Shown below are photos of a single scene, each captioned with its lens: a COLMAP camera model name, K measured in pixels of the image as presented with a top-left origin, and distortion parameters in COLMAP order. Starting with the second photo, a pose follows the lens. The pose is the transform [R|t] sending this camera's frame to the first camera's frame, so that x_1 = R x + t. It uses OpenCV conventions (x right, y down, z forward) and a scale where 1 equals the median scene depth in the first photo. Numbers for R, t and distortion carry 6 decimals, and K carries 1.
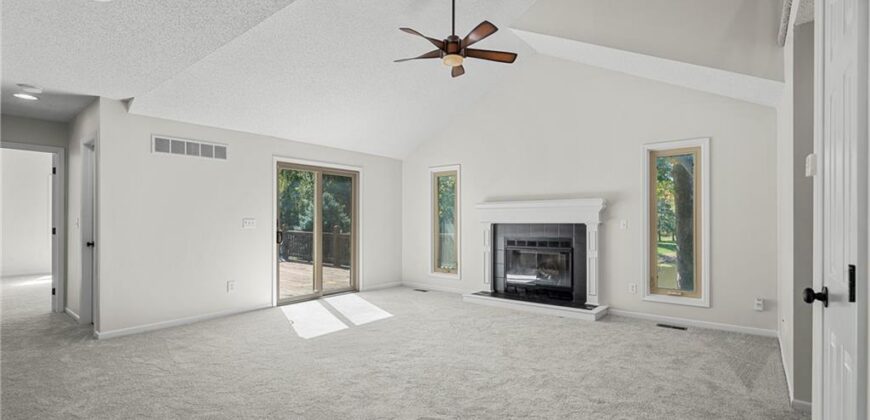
lens RADIAL K [[397.5, 0, 431.8], [0, 397.5, 214.9], [0, 0, 1]] dist [0.003418, -0.000065]
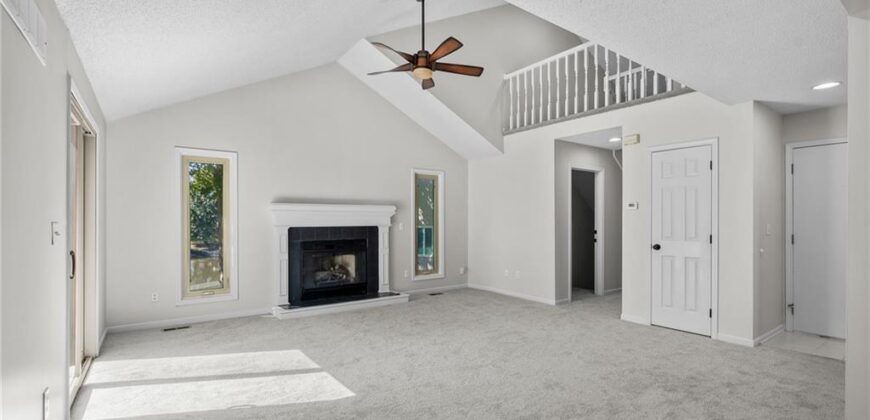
lens RADIAL K [[397.5, 0, 427.3], [0, 397.5, 225.7], [0, 0, 1]] dist [0.003418, -0.000065]
pose [[0.273230, -0.008312, 0.961913, -0.719496], [-0.010845, 0.999872, 0.011720, 0.004034], [-0.961887, -0.013635, 0.273105, 0.522391]]
